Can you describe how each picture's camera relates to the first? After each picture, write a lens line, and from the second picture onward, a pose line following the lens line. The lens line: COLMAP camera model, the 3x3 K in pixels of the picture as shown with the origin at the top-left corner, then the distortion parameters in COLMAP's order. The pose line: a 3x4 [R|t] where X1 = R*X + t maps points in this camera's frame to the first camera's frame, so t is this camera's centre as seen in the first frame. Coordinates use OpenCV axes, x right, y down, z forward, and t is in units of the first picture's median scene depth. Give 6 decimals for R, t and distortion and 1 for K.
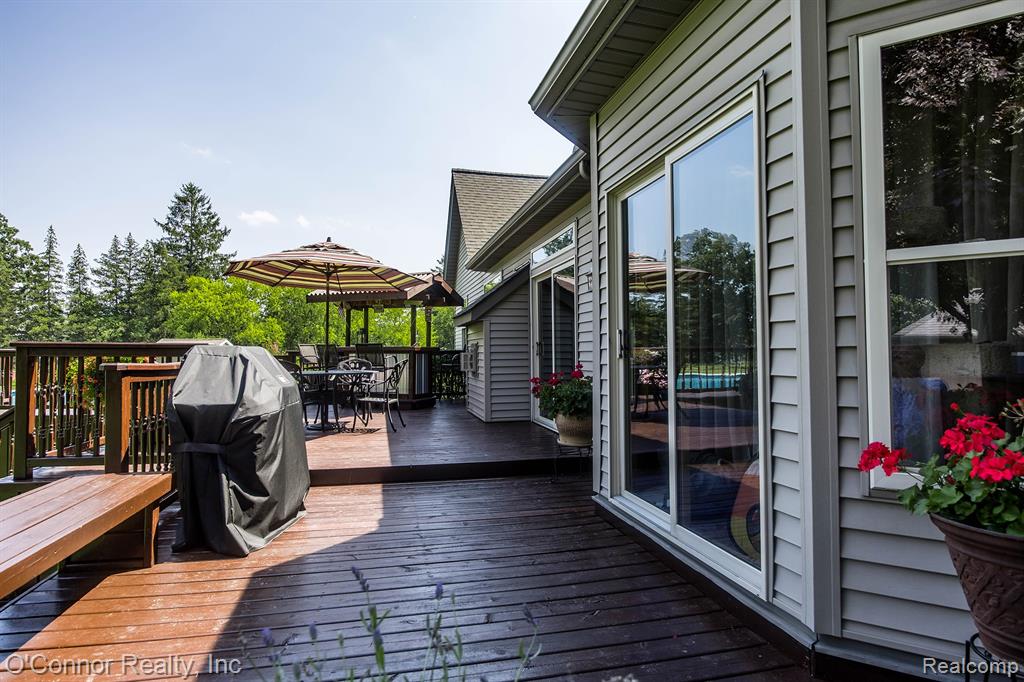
lens RADIAL K [[563.2, 0, 512.0], [0, 563.2, 341.0], [0, 0, 1]] dist [-0.001817, -0.001245]
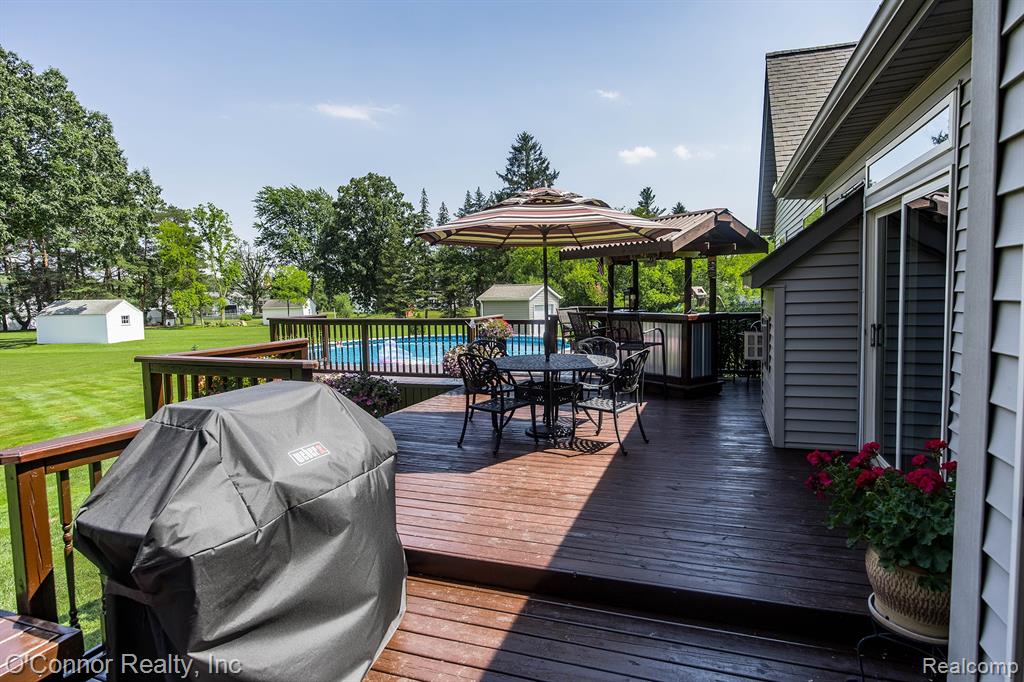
lens RADIAL K [[579.4, 0, 512.0], [0, 579.4, 341.0], [0, 0, 1]] dist [-0.000284, -0.001186]
pose [[0.842358, 0.029736, -0.538097, 0.007088], [0.032329, 0.993890, 0.105533, -0.007464], [0.537947, -0.106292, 0.836250, 0.041317]]
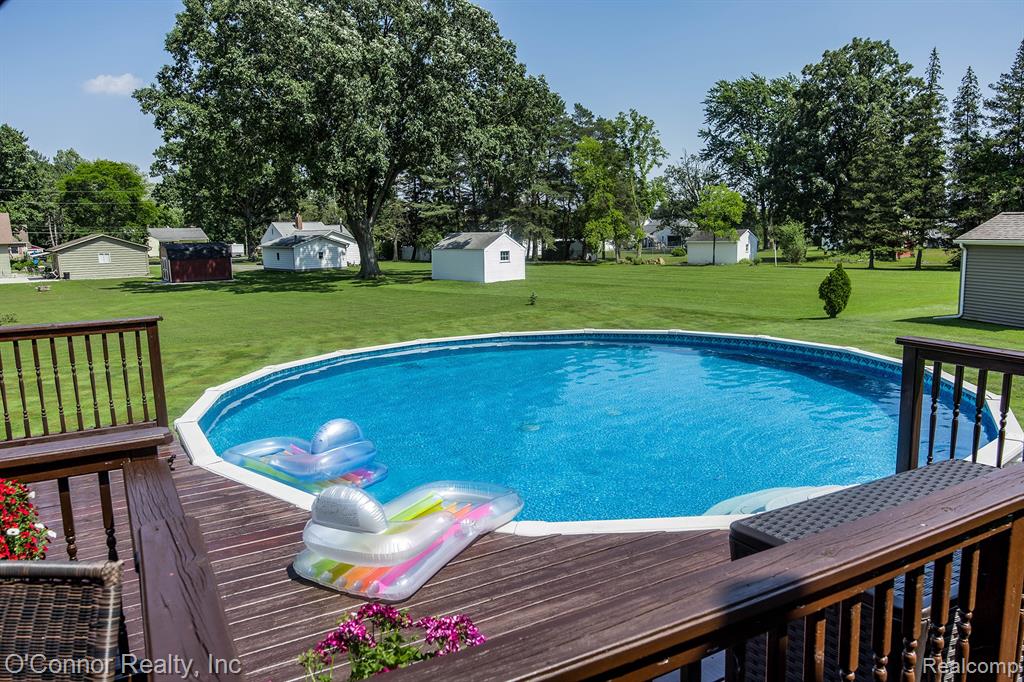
lens RADIAL K [[715.5, 0, 512.0], [0, 715.5, 341.0], [0, 0, 1]] dist [-0.002628, 0.000839]
pose [[0.276634, 0.145025, -0.949969, -0.042687], [0.044645, 0.985540, 0.163456, -0.008900], [0.959938, -0.087629, 0.266159, 0.197241]]
